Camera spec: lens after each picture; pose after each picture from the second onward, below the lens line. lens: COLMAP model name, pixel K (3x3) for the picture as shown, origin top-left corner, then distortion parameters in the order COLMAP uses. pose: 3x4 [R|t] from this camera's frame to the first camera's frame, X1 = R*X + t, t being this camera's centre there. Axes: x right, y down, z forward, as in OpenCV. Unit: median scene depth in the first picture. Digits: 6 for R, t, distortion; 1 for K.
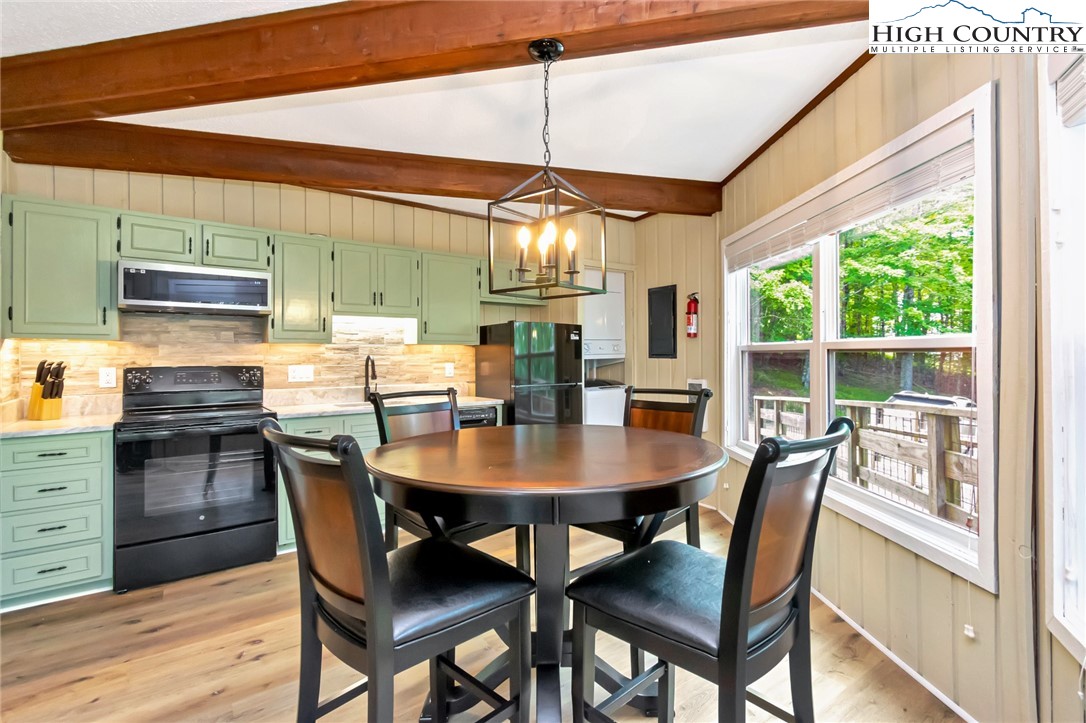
lens RADIAL K [[507.1, 0, 546.2], [0, 507.1, 352.3], [0, 0, 1]] dist [0.002847, -0.000345]
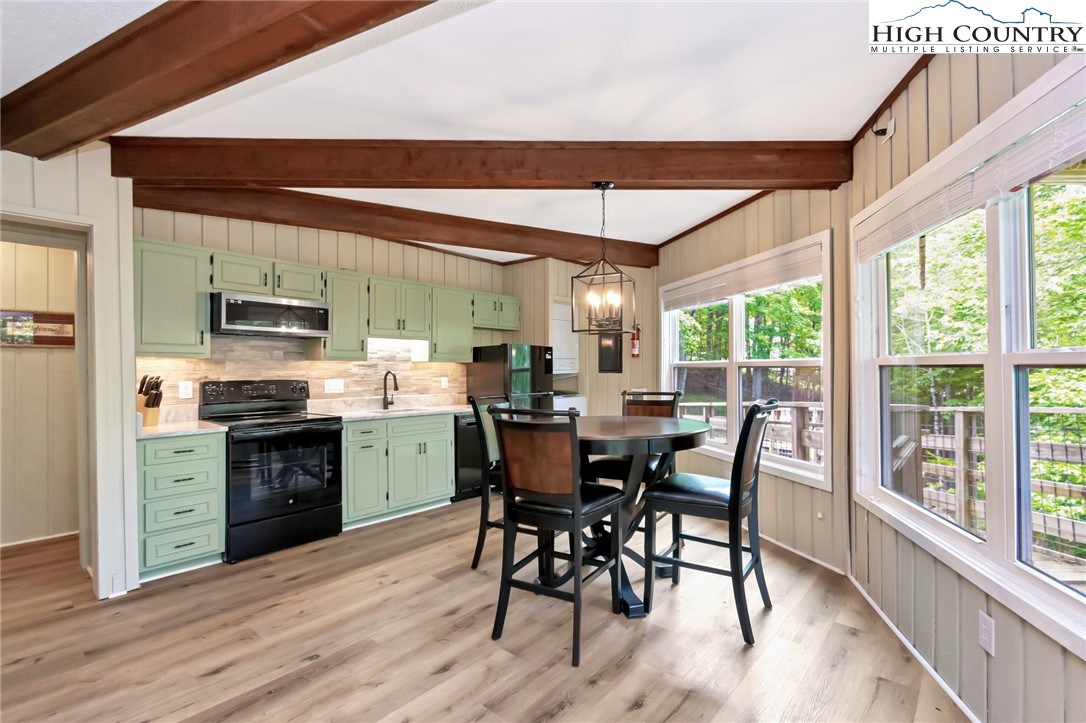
lens RADIAL K [[498.1, 0, 559.5], [0, 498.1, 367.1], [0, 0, 1]] dist [-0.000078, 0.000090]
pose [[0.970097, 0.000552, 0.242715, -0.301182], [0.000429, 0.999992, -0.003992, 0.002336], [-0.242716, 0.003977, 0.970089, -0.304828]]
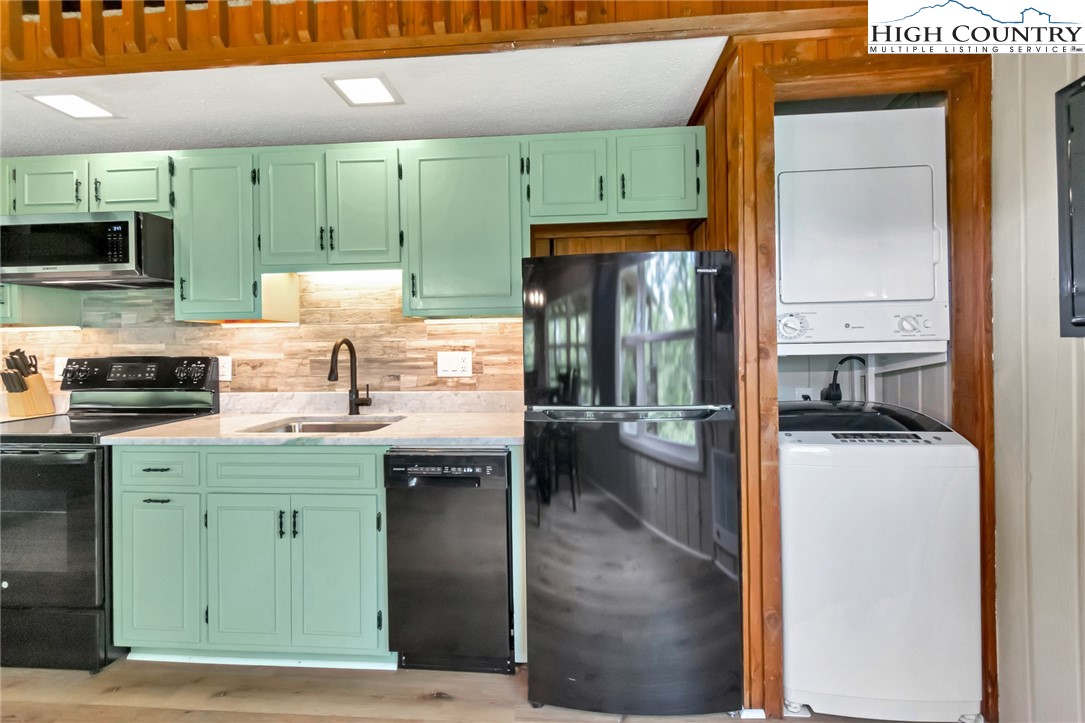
lens RADIAL K [[486.8, 0, 542.9], [0, 486.8, 344.3], [0, 0, 1]] dist [0.000800, -0.000081]
pose [[0.760306, -0.006791, -0.649529, 0.250909], [0.014382, 0.999876, 0.006381, 0.014201], [0.649406, -0.014193, 0.760310, 0.874991]]
